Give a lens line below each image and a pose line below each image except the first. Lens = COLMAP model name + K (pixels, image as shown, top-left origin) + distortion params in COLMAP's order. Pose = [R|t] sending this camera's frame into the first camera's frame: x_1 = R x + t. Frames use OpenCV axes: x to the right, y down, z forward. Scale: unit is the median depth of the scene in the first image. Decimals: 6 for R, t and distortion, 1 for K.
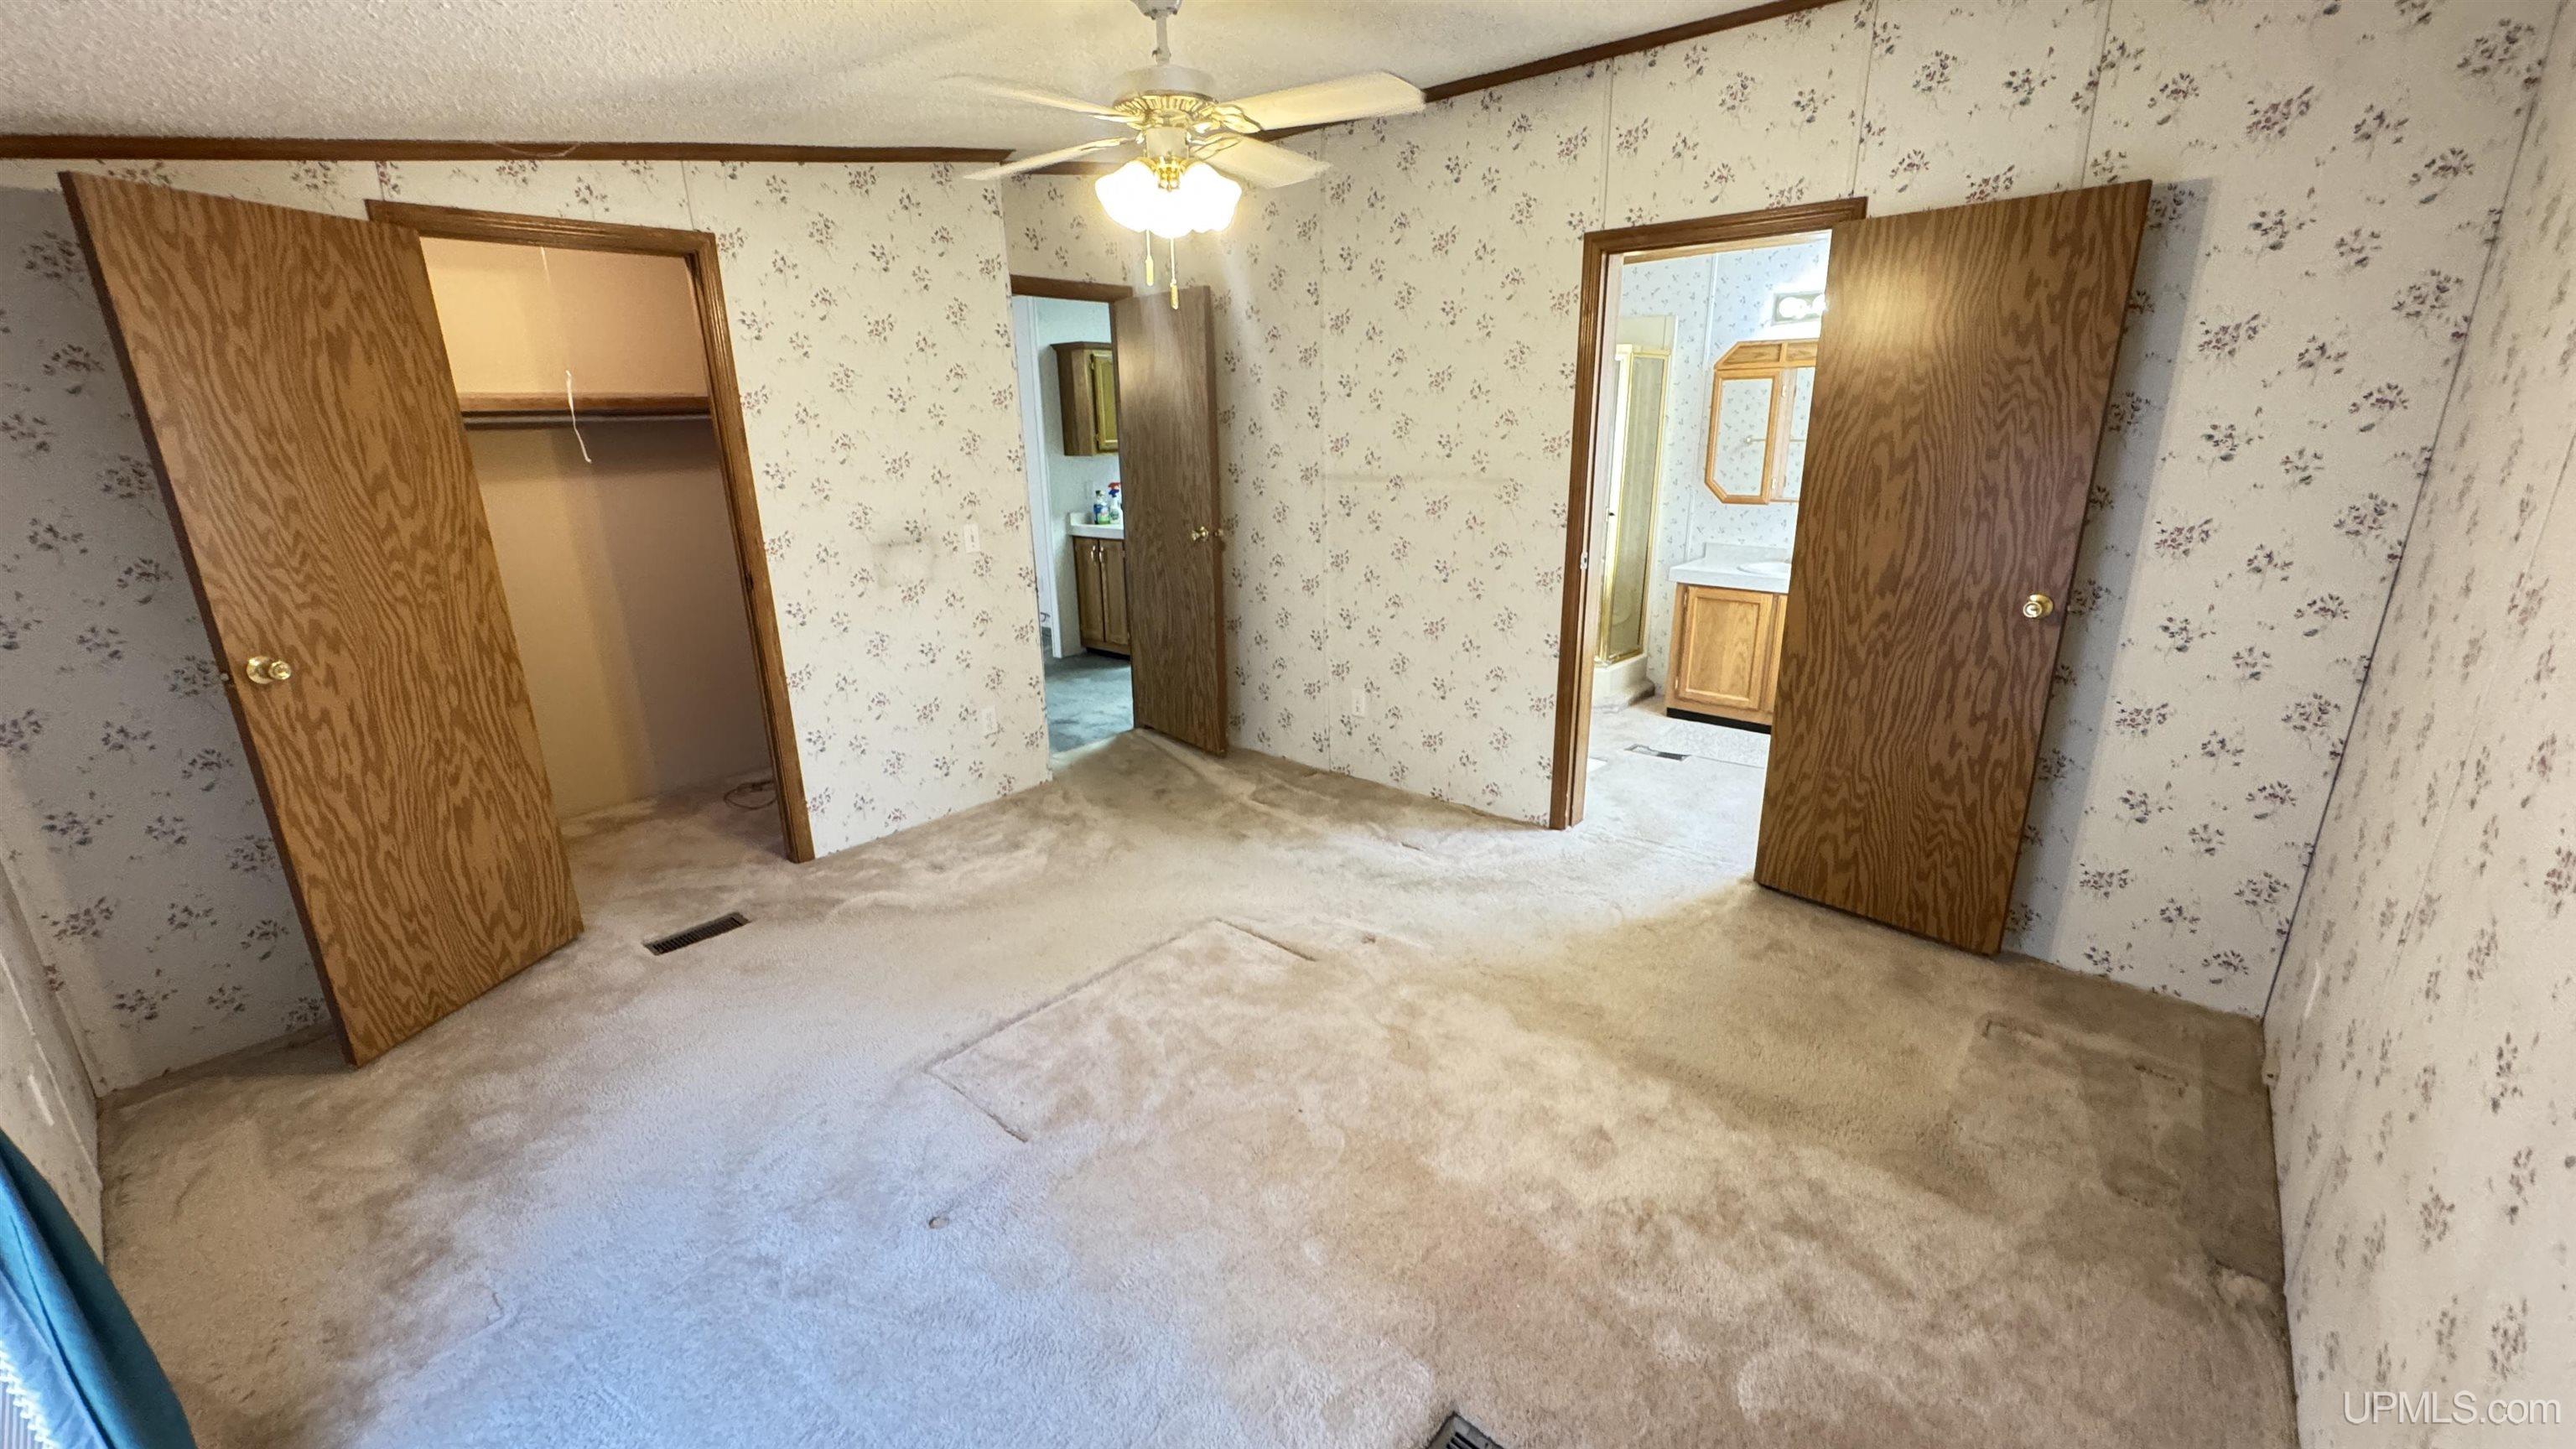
lens RADIAL K [[1028.4, 0, 1290.5], [0, 1028.4, 710.6], [0, 0, 1]] dist [-0.003678, 0.000532]
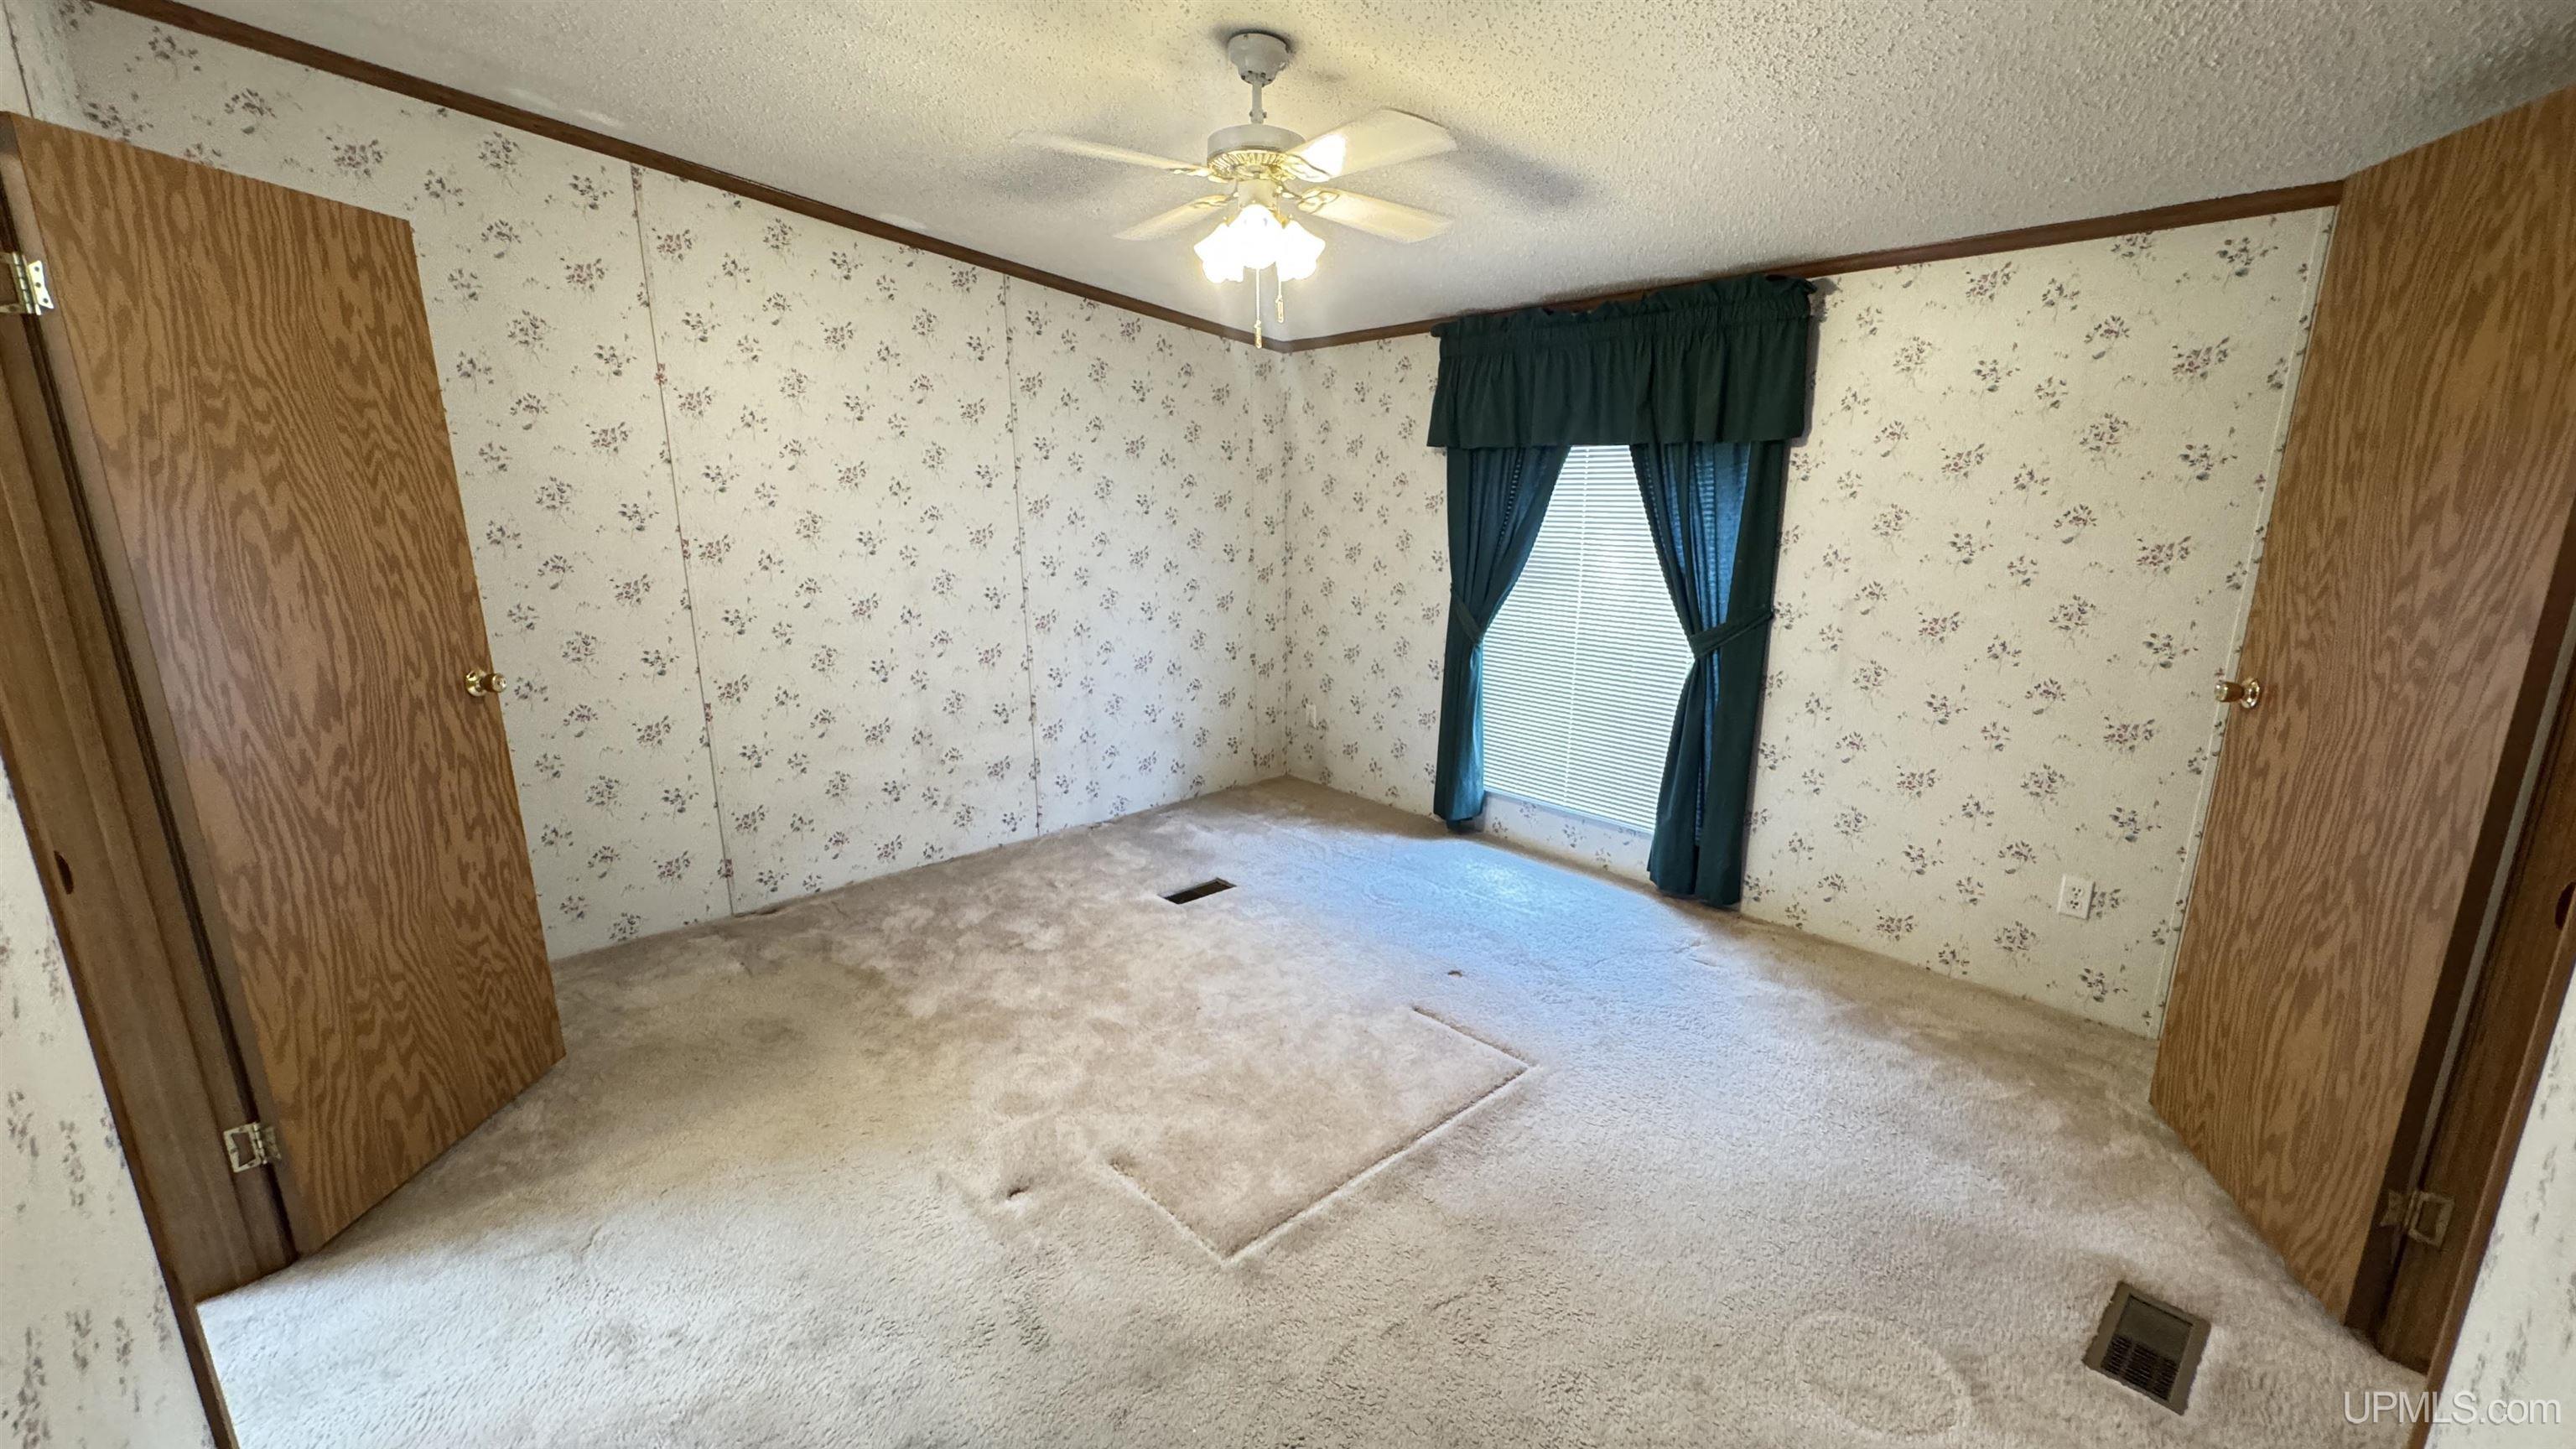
lens RADIAL K [[1028.4, 0, 1303.3], [0, 1028.4, 715.7], [0, 0, 1]] dist [-0.003678, 0.000532]
pose [[-0.993242, -0.007547, 0.115813, -0.179640], [0.050105, 0.872214, 0.486552, -0.358344], [-0.104685, 0.489067, -0.865942, 1.320416]]
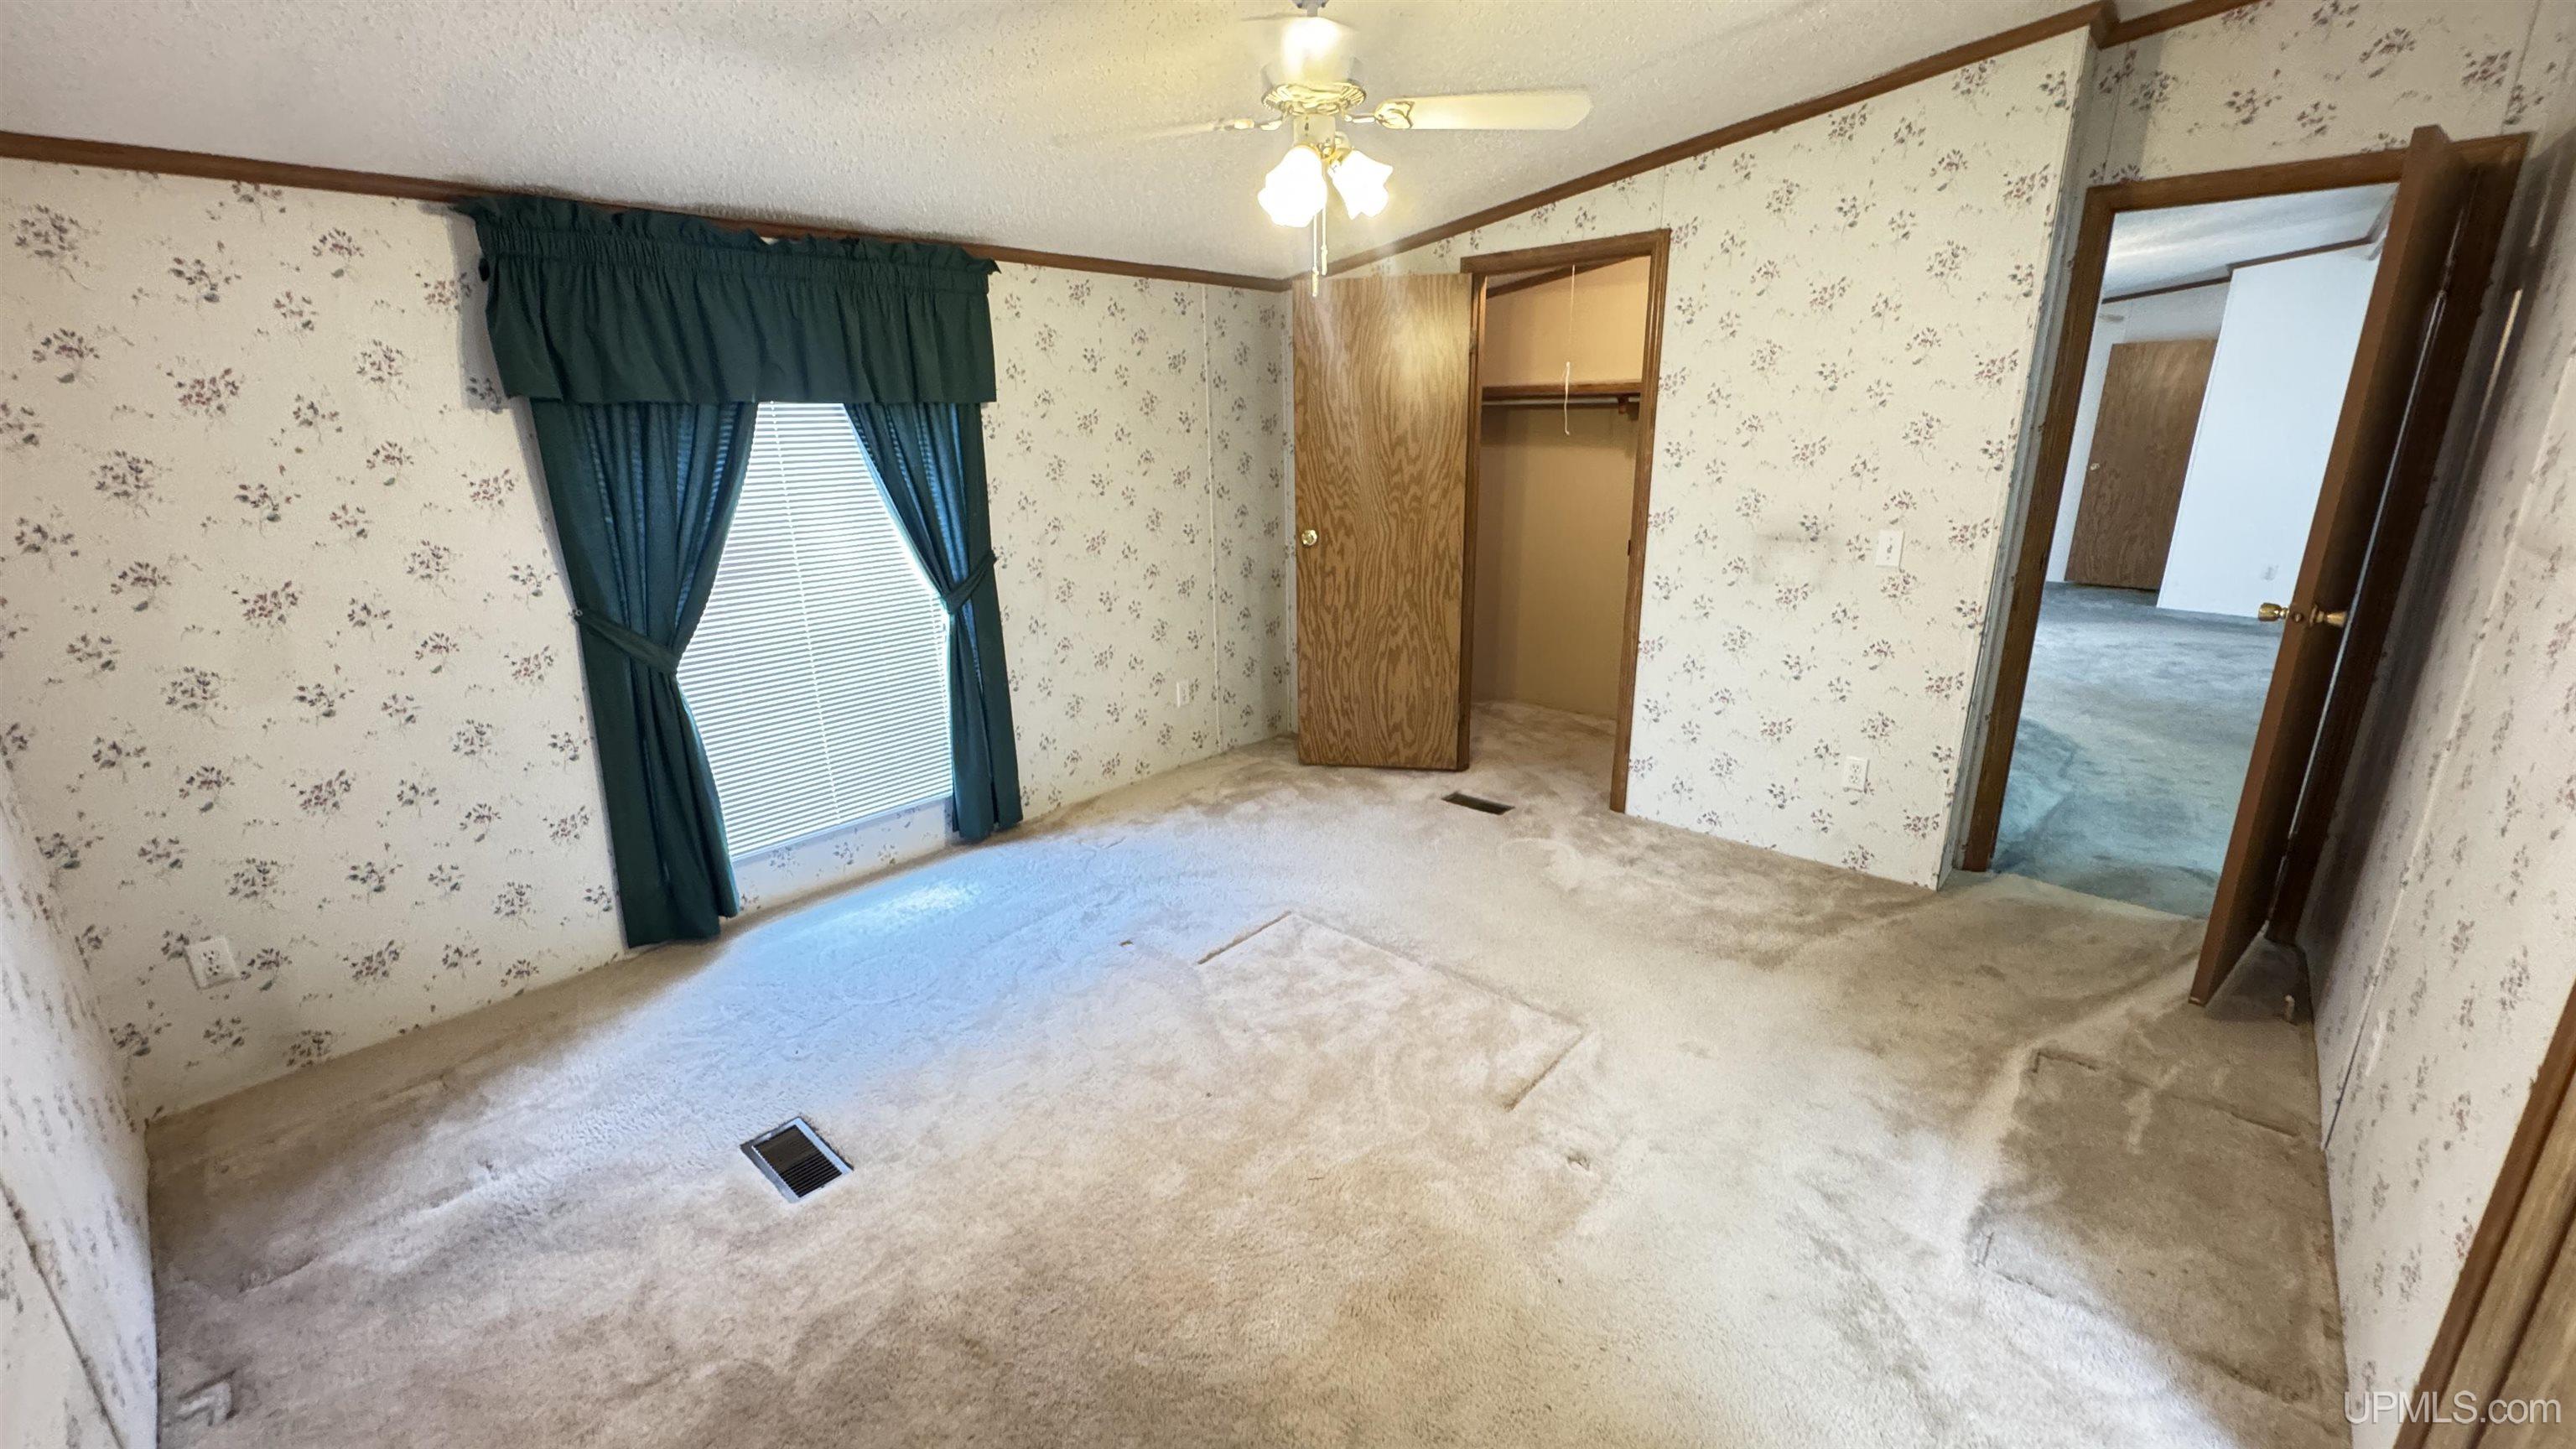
lens RADIAL K [[1028.4, 0, 1284.7], [0, 1028.4, 710.9], [0, 0, 1]] dist [-0.003678, 0.000532]
pose [[-0.020224, 0.289535, -0.956954, 0.606041], [-0.264591, 0.921473, 0.284392, -0.186045], [0.964149, 0.258953, 0.057972, 0.644404]]
